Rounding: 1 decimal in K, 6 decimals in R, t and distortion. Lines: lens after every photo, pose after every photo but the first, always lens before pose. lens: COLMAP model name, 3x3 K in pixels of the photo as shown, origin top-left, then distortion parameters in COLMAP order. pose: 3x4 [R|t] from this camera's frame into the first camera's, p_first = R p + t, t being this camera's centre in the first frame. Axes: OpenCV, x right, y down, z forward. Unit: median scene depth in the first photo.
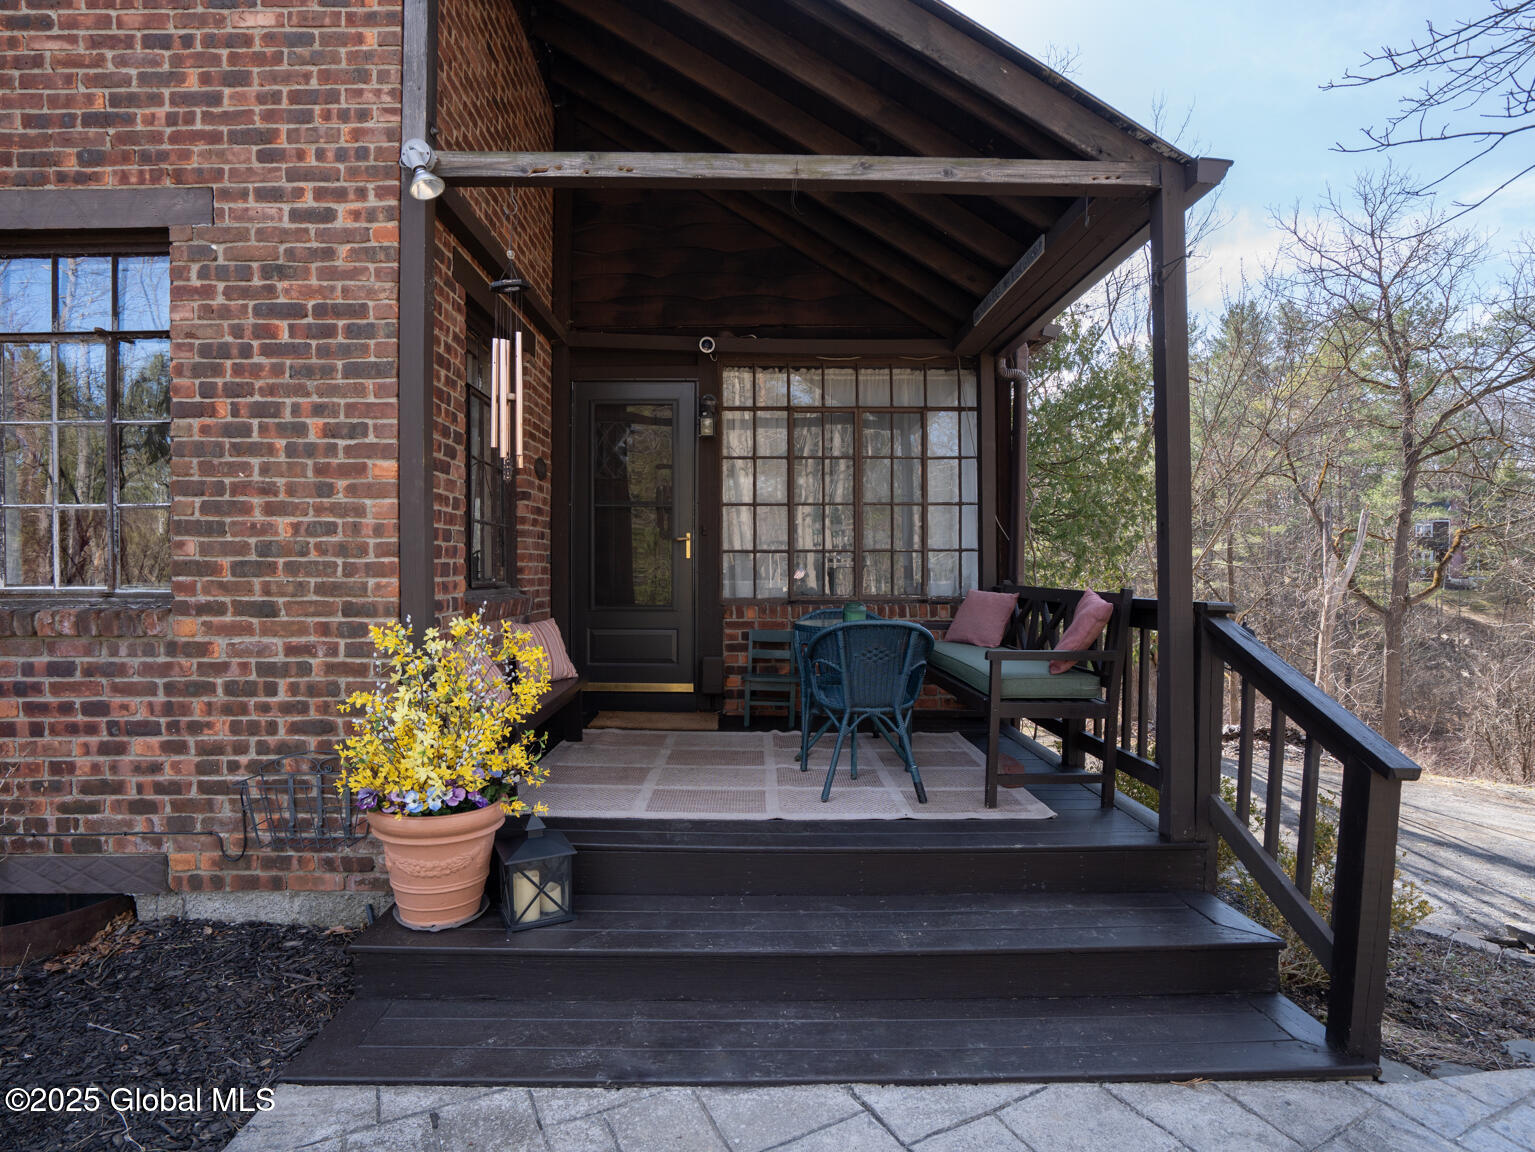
lens RADIAL K [[790.7, 0, 767.5], [0, 790.7, 576.0], [0, 0, 1]] dist [-0.058277, 0.016211]
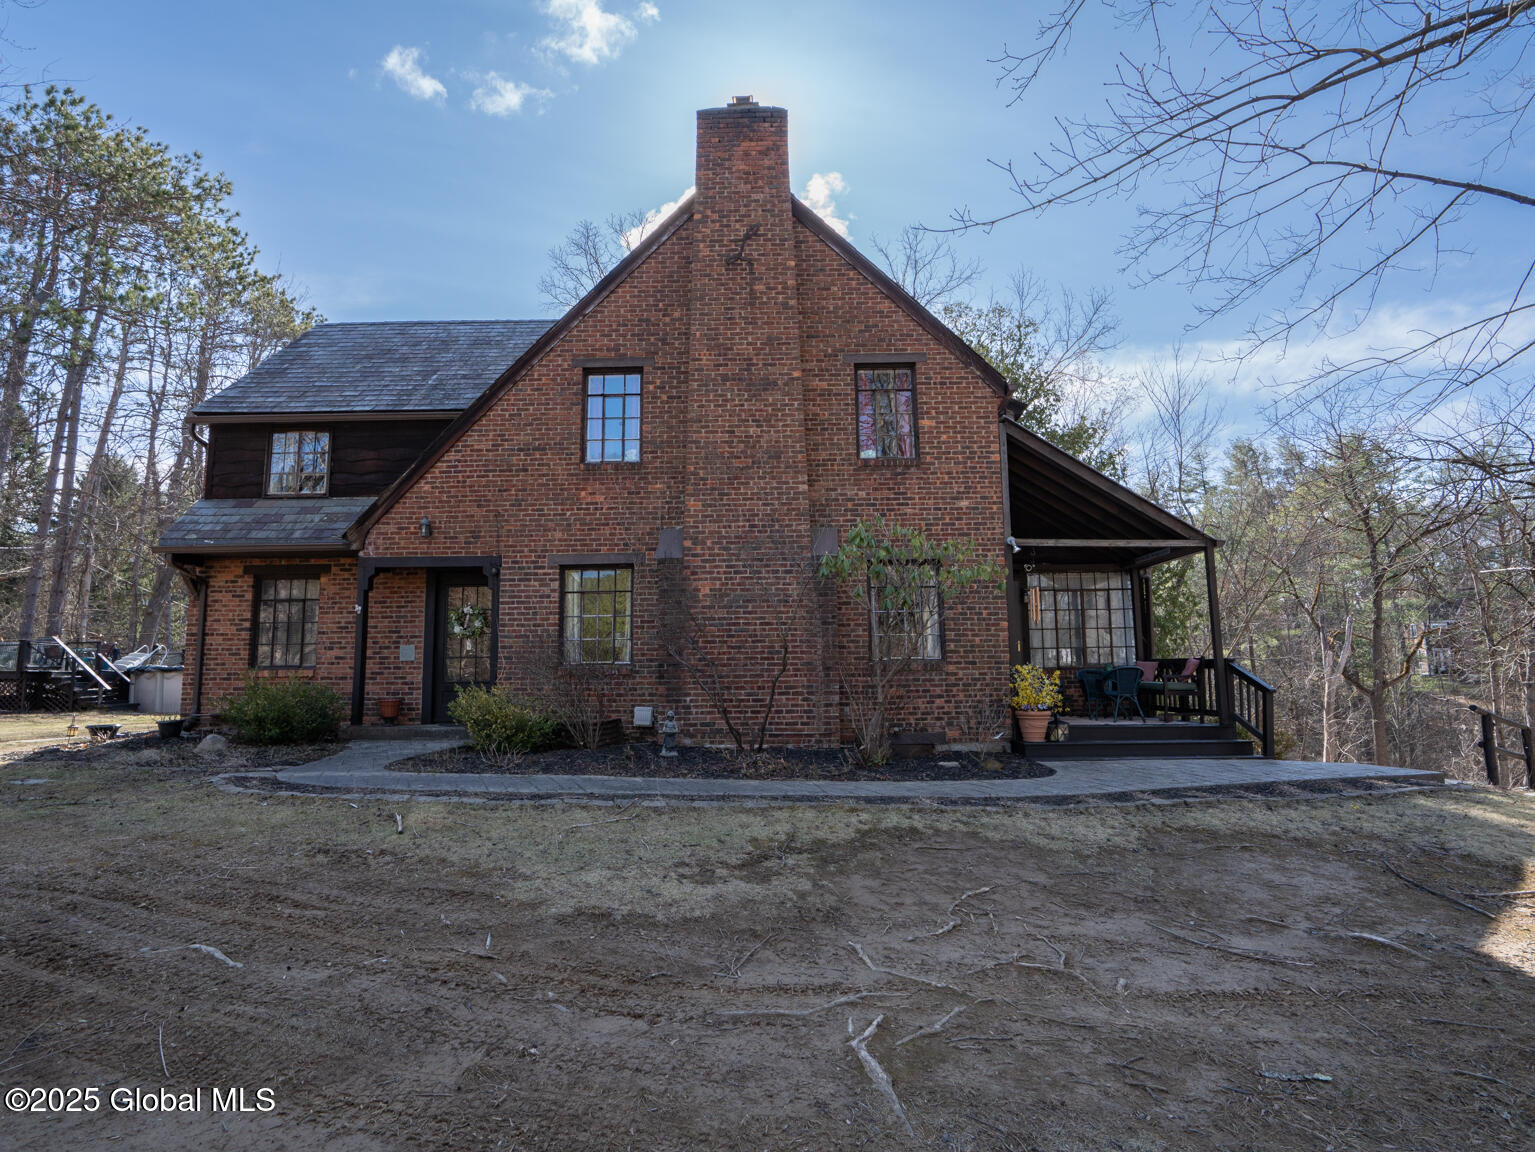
lens RADIAL K [[790.7, 0, 767.5], [0, 790.7, 576.0], [0, 0, 1]] dist [-0.058277, 0.016211]
pose [[0.999505, -0.010598, -0.029636, -1.506611], [0.006494, 0.990784, -0.135293, 0.134051], [0.030796, 0.135033, 0.990362, -2.768907]]
